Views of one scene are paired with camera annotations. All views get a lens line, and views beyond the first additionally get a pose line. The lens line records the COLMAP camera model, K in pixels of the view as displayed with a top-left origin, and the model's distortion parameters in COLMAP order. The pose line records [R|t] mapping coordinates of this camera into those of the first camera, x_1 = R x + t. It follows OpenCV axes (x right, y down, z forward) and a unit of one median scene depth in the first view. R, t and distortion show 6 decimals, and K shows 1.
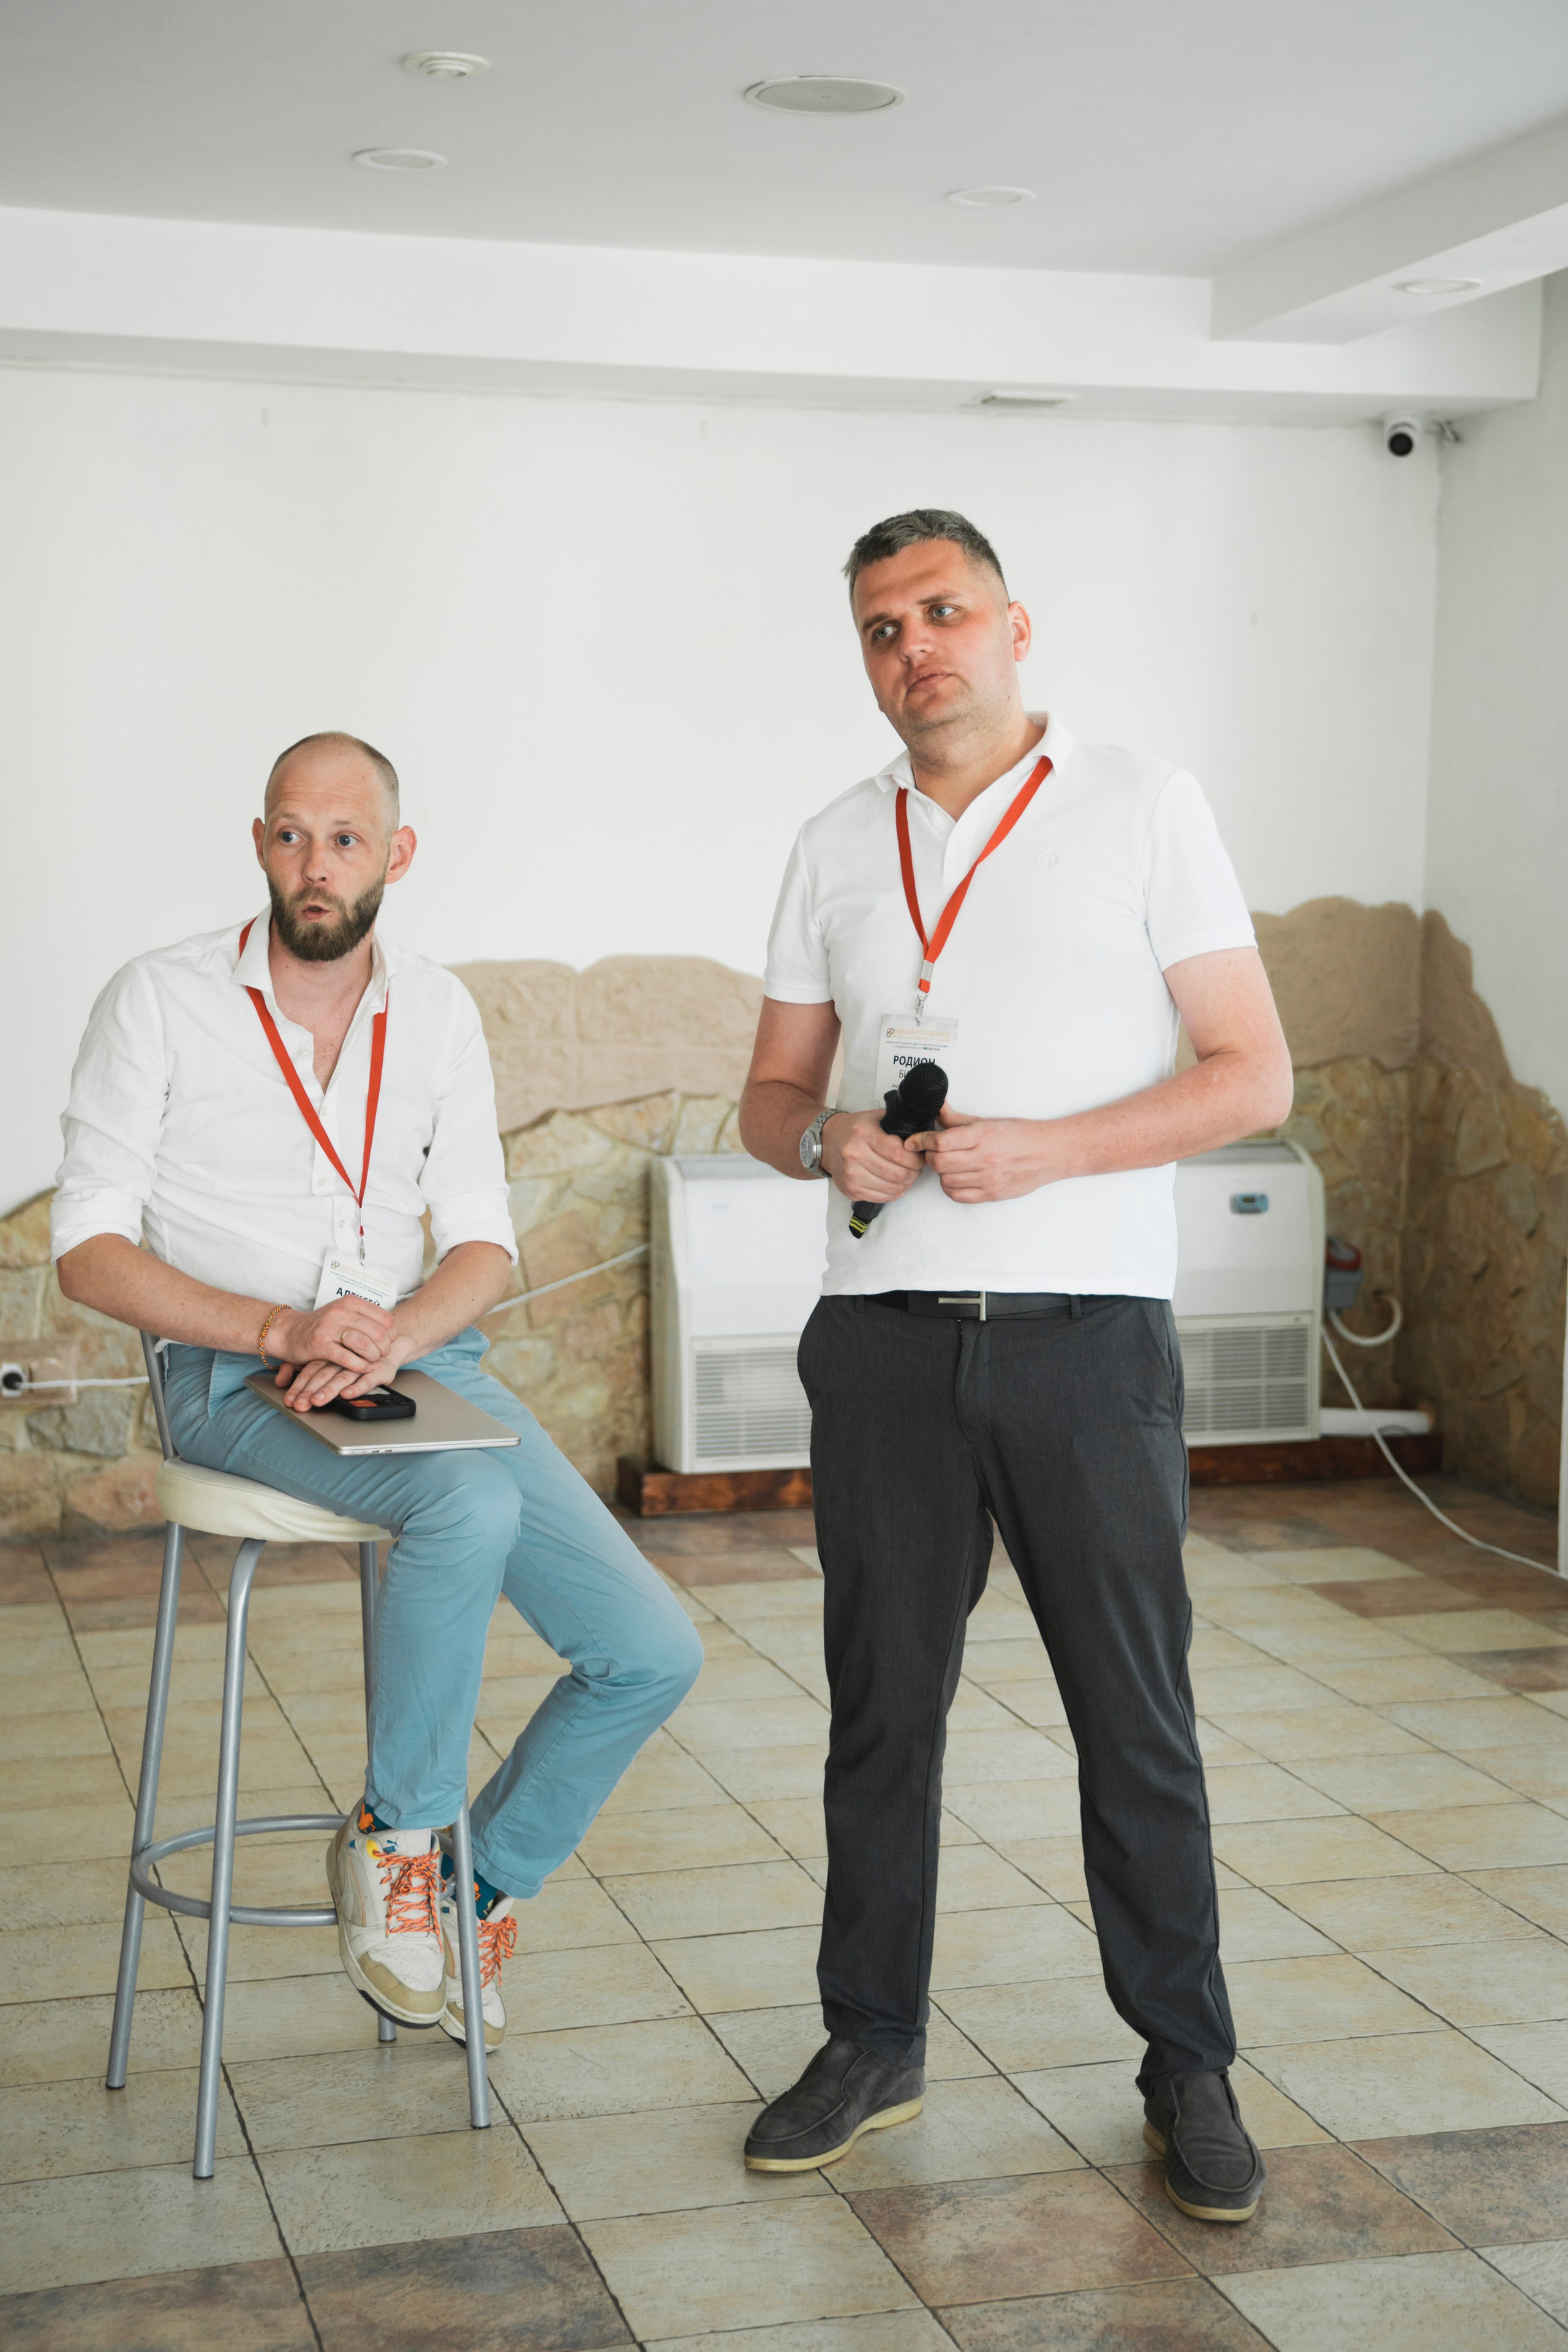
lens RADIAL K [[3278.1, 0, 784.2], [0, 3278.1, 1249.8], [0, 0, 1]] dist [0.123122, -0.014616]
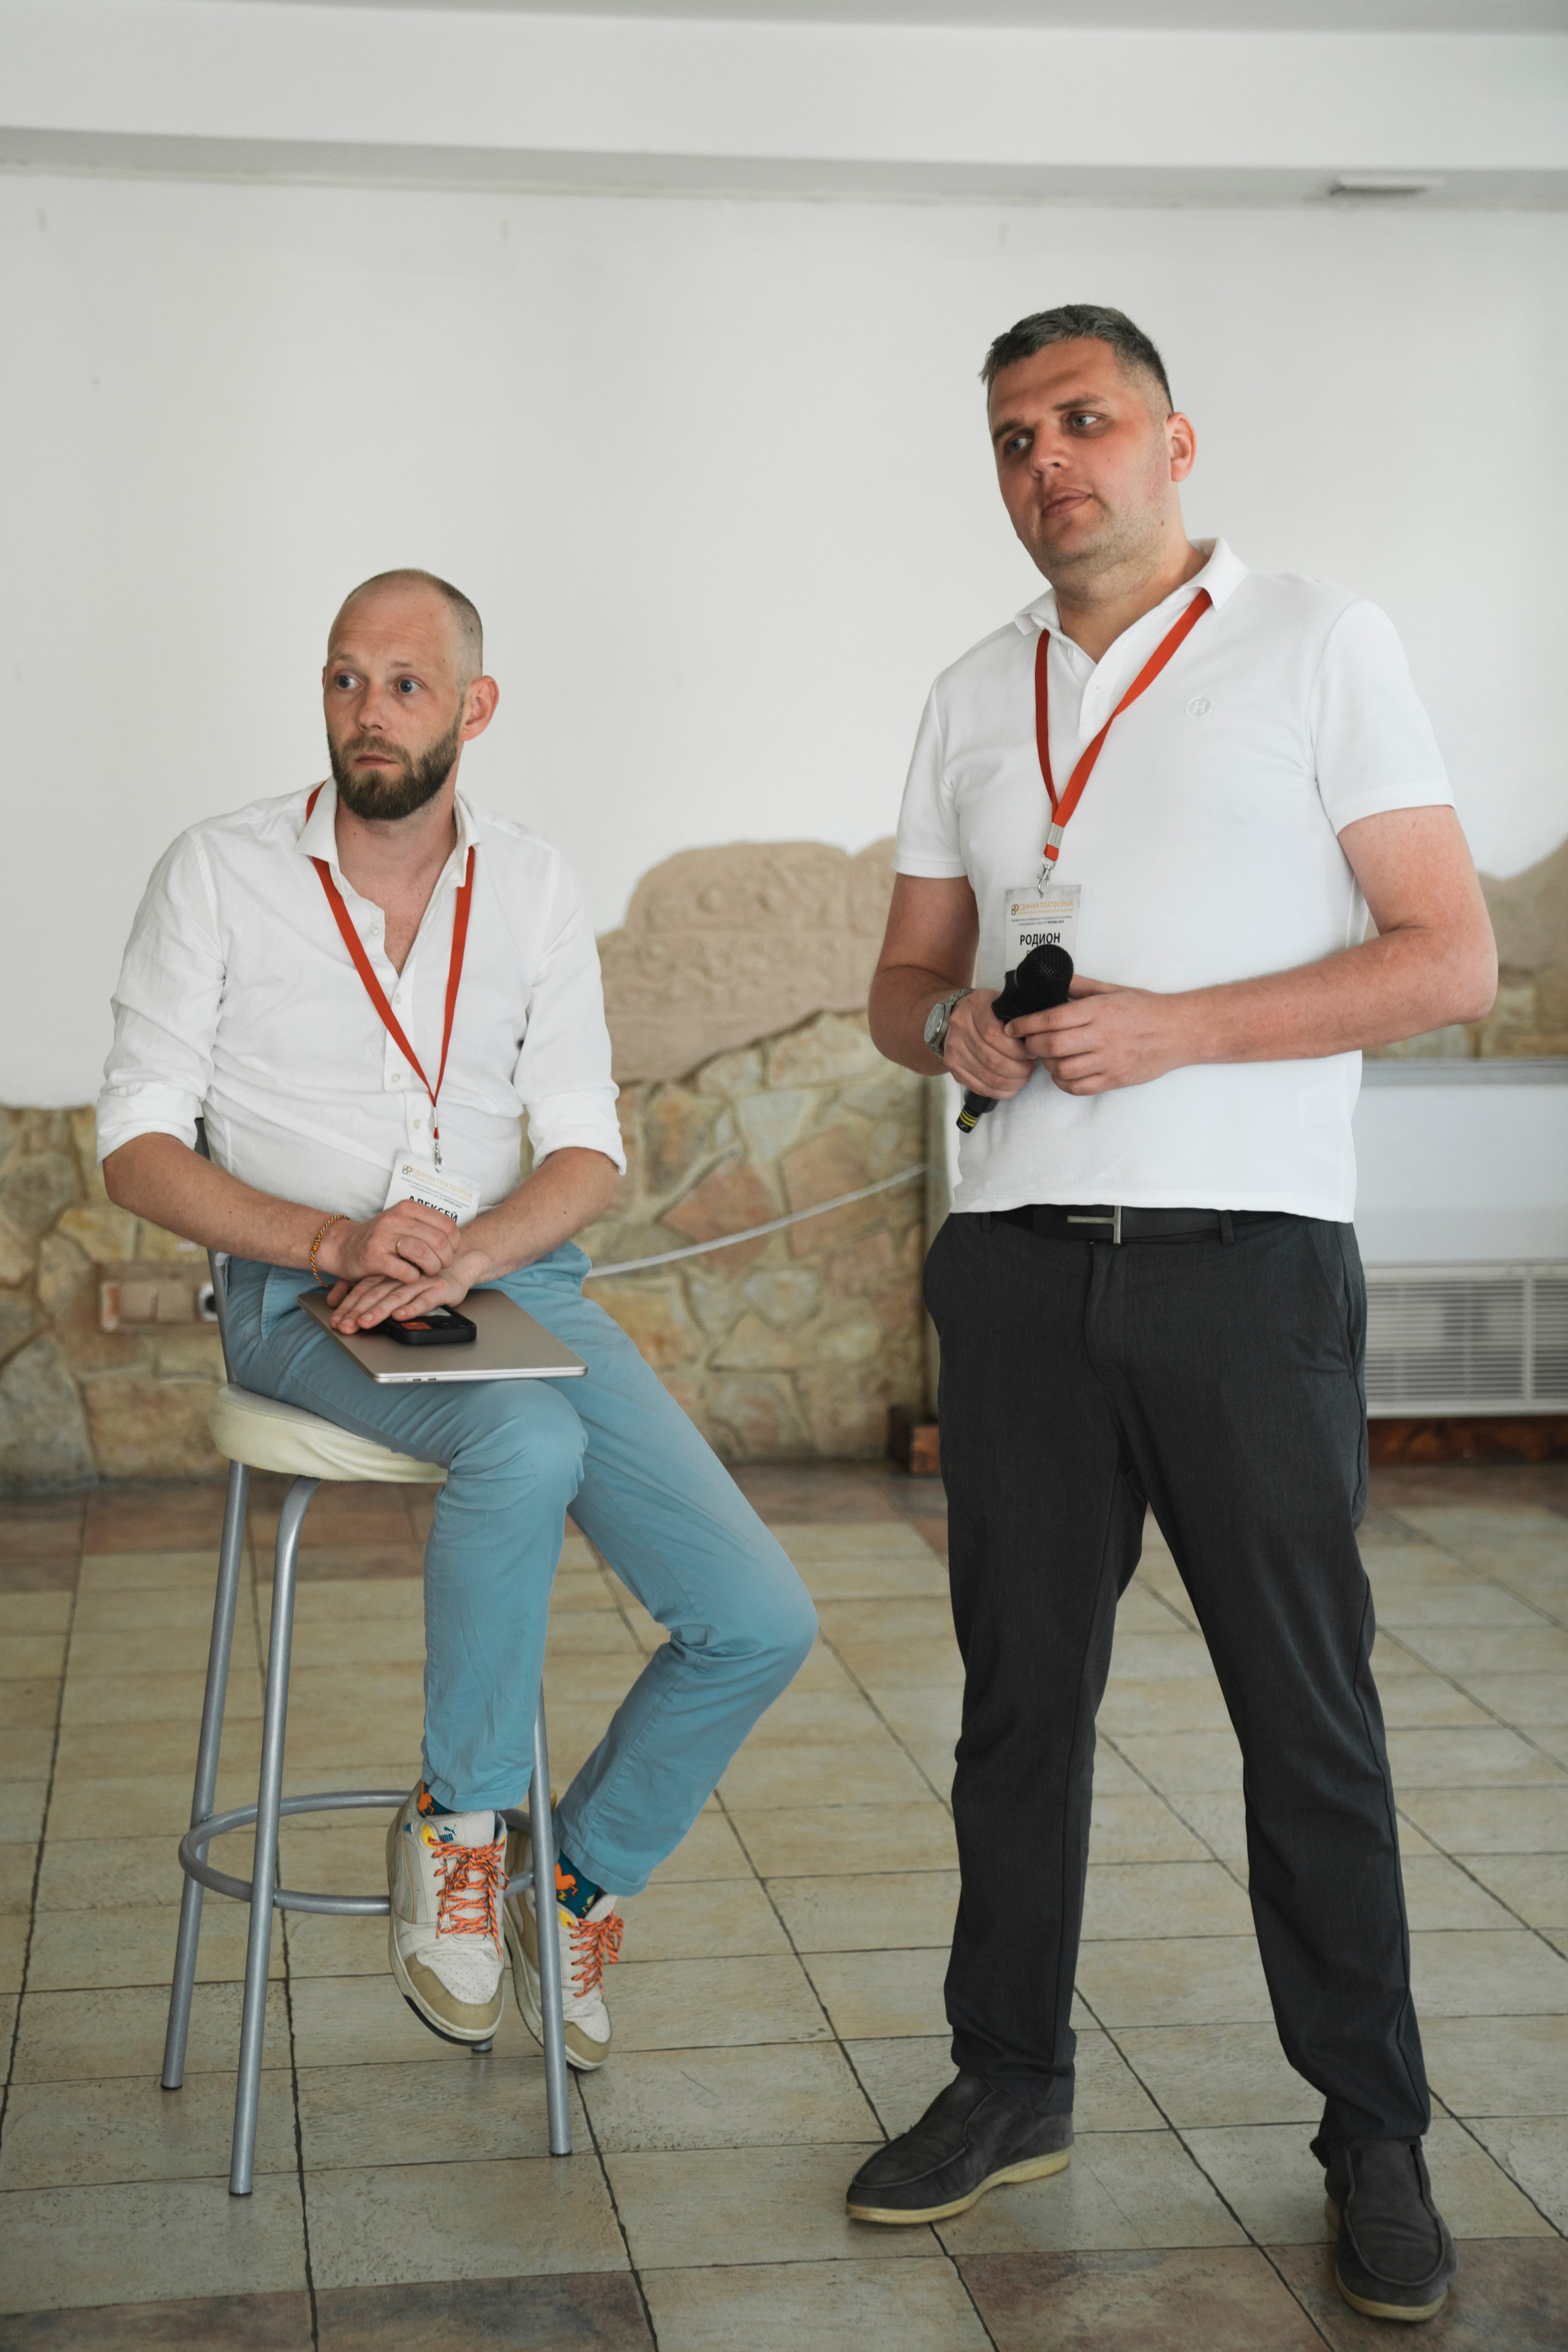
lens RADIAL K [[3681.0, 0, 784.0], [0, 3681.0, 1176.0], [0, 0, 1]] dist [0.165487, 0.196659]
pose [[0.987571, 0.014075, -0.156545, 0.121014], [-0.014627, 0.999890, -0.002372, 0.006861], [0.156494, 0.004632, 0.987668, 0.030534]]
